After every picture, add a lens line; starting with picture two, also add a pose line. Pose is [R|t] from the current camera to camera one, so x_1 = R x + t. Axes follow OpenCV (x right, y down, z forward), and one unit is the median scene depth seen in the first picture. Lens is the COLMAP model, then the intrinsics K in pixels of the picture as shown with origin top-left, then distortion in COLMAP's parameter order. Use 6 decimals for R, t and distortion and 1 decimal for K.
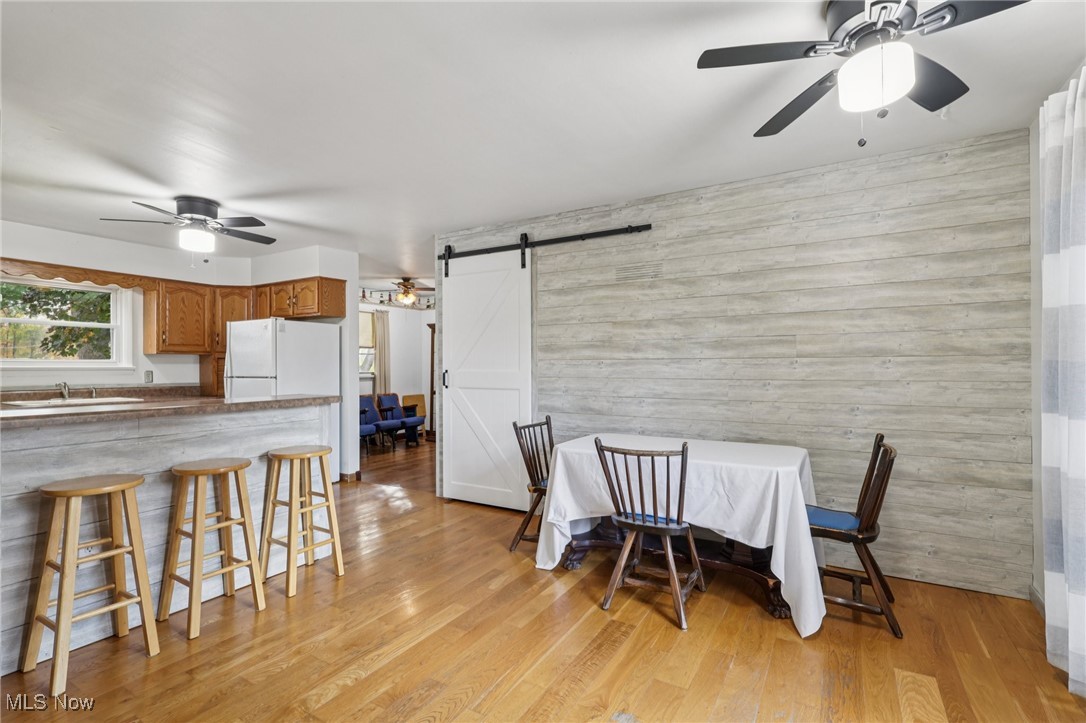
lens RADIAL K [[502.8, 0, 540.9], [0, 502.8, 363.9], [0, 0, 1]] dist [0.000420, 0.000135]
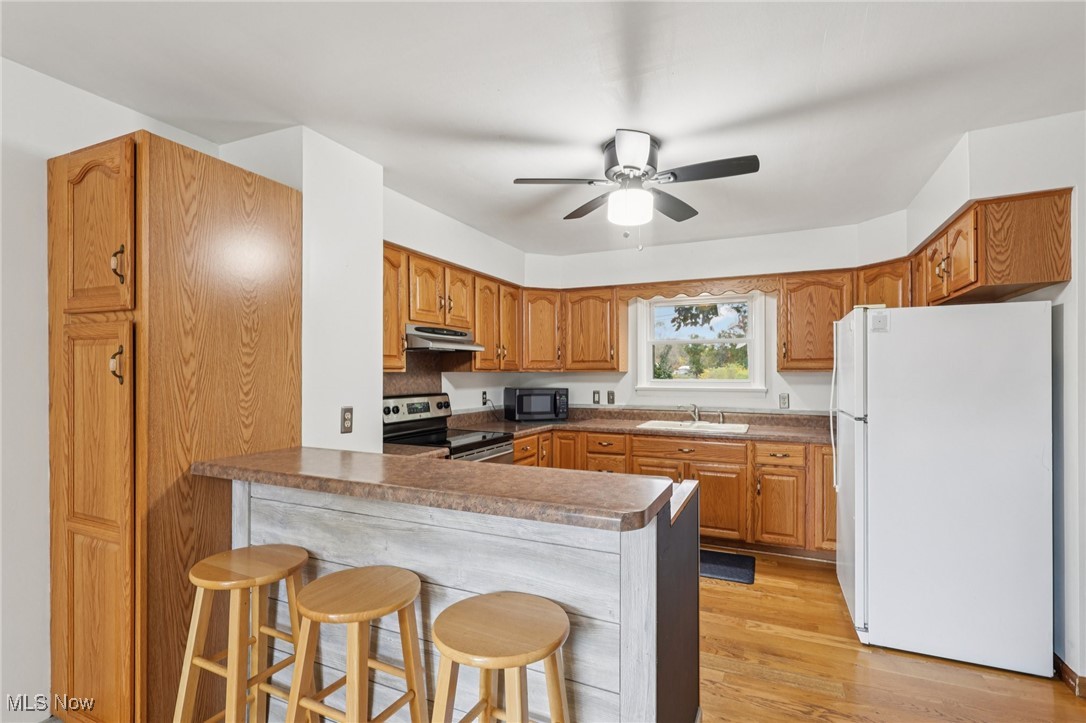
lens RADIAL K [[507.1, 0, 540.5], [0, 507.1, 372.3], [0, 0, 1]] dist [0.000060, -0.000111]
pose [[0.101078, -0.000336, -0.994878, -0.033712], [0.003680, 0.999993, 0.000036, -0.024518], [0.994872, -0.003665, 0.101078, 0.634440]]
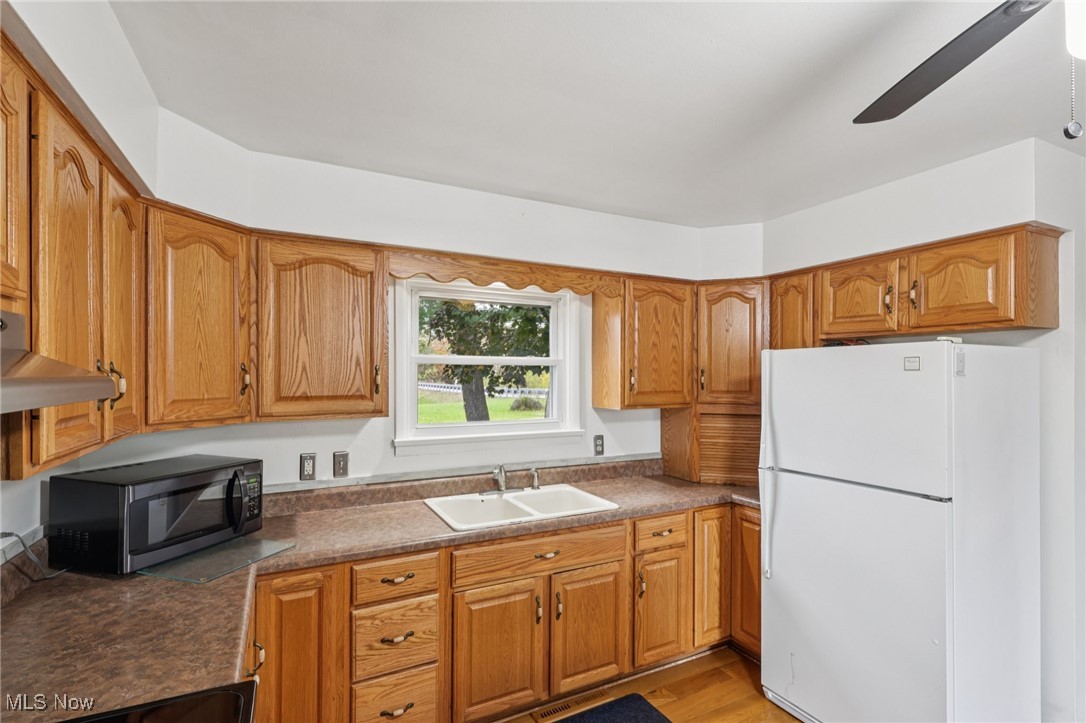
lens RADIAL K [[507.1, 0, 540.5], [0, 507.1, 372.3], [0, 0, 1]] dist [0.000060, -0.000111]
pose [[0.844637, 0.000063, -0.535339, -0.610439], [0.000089, 1.000000, 0.000258, -0.070116], [0.535339, -0.000265, 0.844637, 0.543954]]
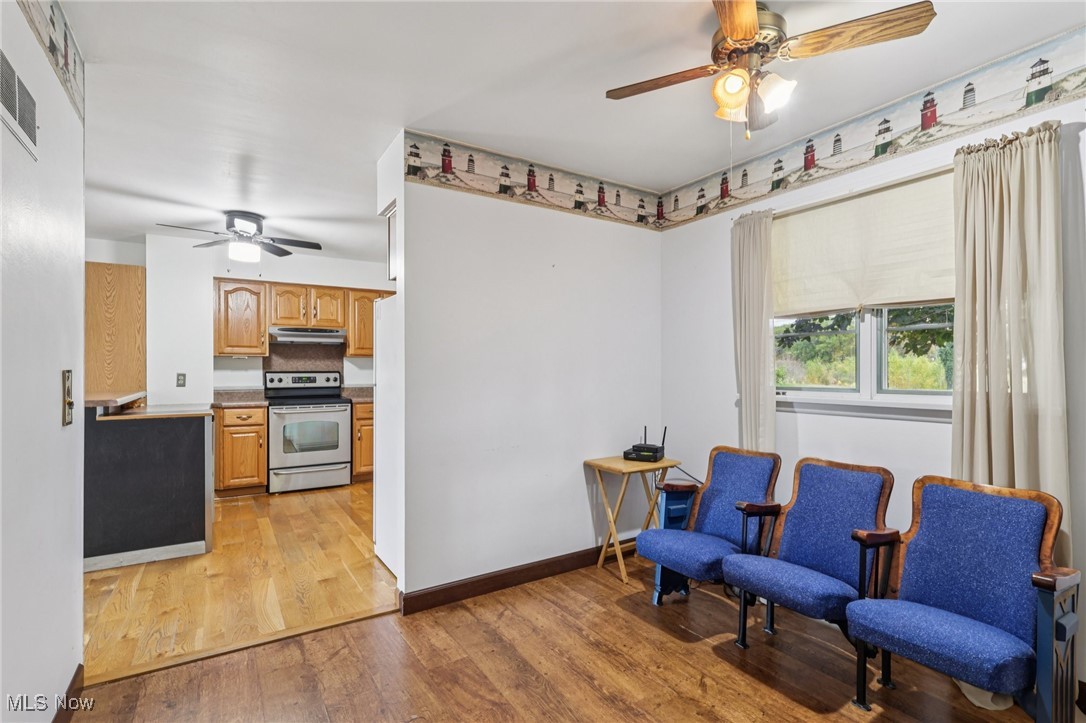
lens RADIAL K [[507.1, 0, 540.5], [0, 507.1, 372.3], [0, 0, 1]] dist [0.000060, -0.000111]
pose [[-0.447074, 0.009355, -0.894448, 0.004898], [0.002513, 0.999955, 0.009202, 0.002095], [0.894493, 0.001866, -0.447077, 1.592969]]
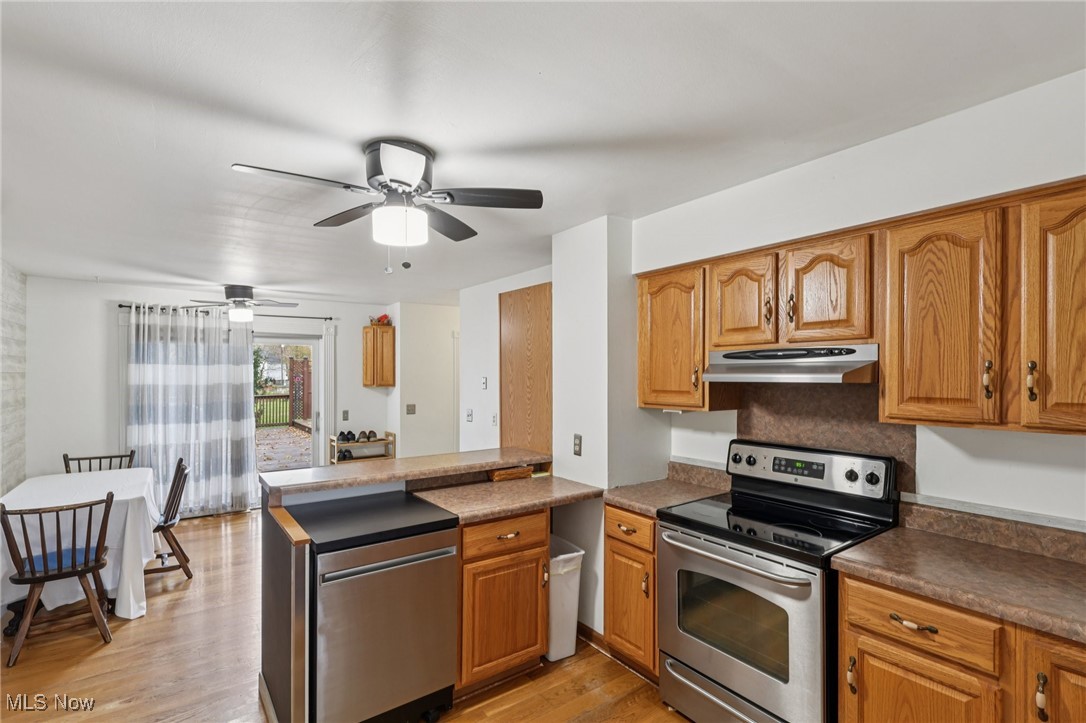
lens RADIAL K [[511.1, 0, 539.5], [0, 511.1, 369.6], [0, 0, 1]] dist [-0.012889, 0.000145]
pose [[-0.918276, 0.005877, 0.395896, -0.807365], [0.002518, 0.999956, -0.009004, -0.068028], [-0.395932, -0.007271, -0.918251, 1.121928]]
